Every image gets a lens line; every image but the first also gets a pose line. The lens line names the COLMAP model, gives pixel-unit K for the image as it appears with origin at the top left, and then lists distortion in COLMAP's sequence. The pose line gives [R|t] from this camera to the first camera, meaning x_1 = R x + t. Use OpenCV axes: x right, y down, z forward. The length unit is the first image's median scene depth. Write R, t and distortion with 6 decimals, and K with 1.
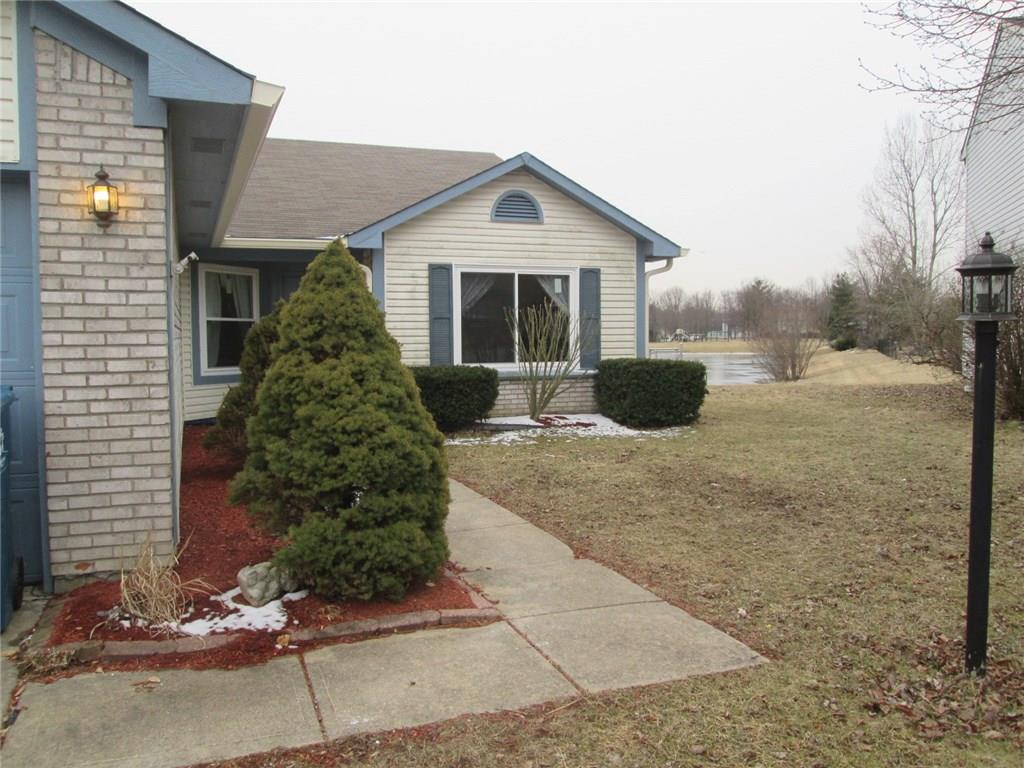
lens RADIAL K [[848.8, 0, 512.4], [0, 848.8, 380.7], [0, 0, 1]] dist [-0.061478, 0.021633]
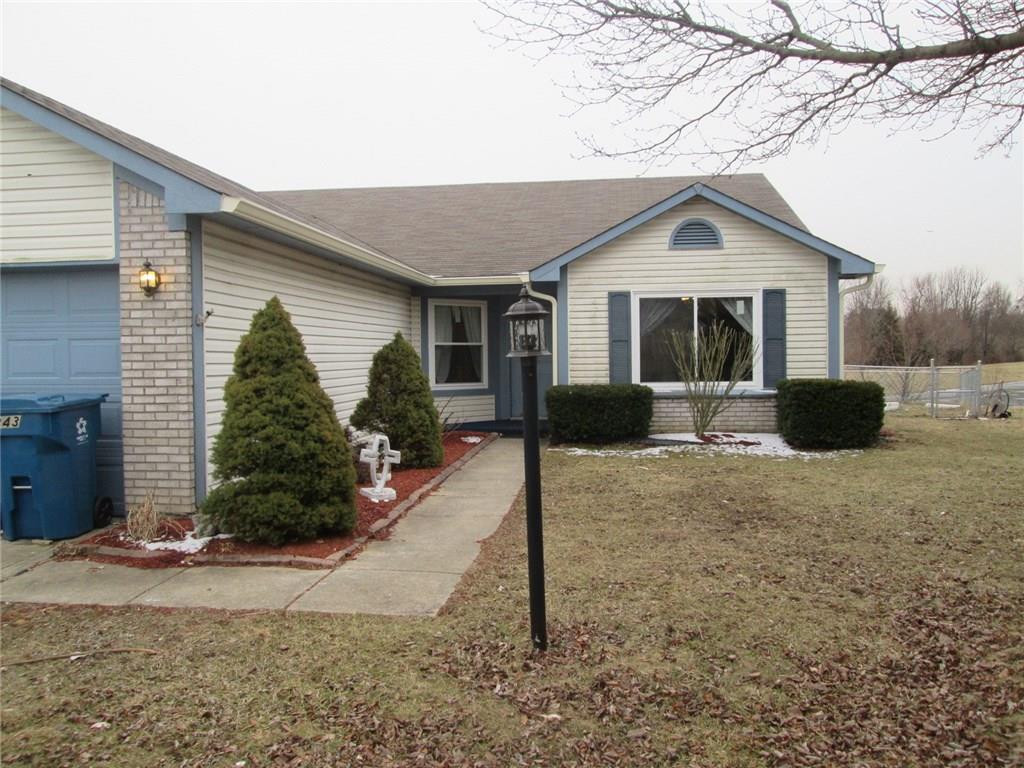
lens RADIAL K [[848.8, 0, 512.8], [0, 848.8, 379.2], [0, 0, 1]] dist [-0.061478, 0.021633]
pose [[0.879335, 0.008645, -0.476126, 0.330251], [-0.018588, 0.999696, -0.016179, -0.003872], [0.475841, 0.023077, 0.879228, -0.031155]]
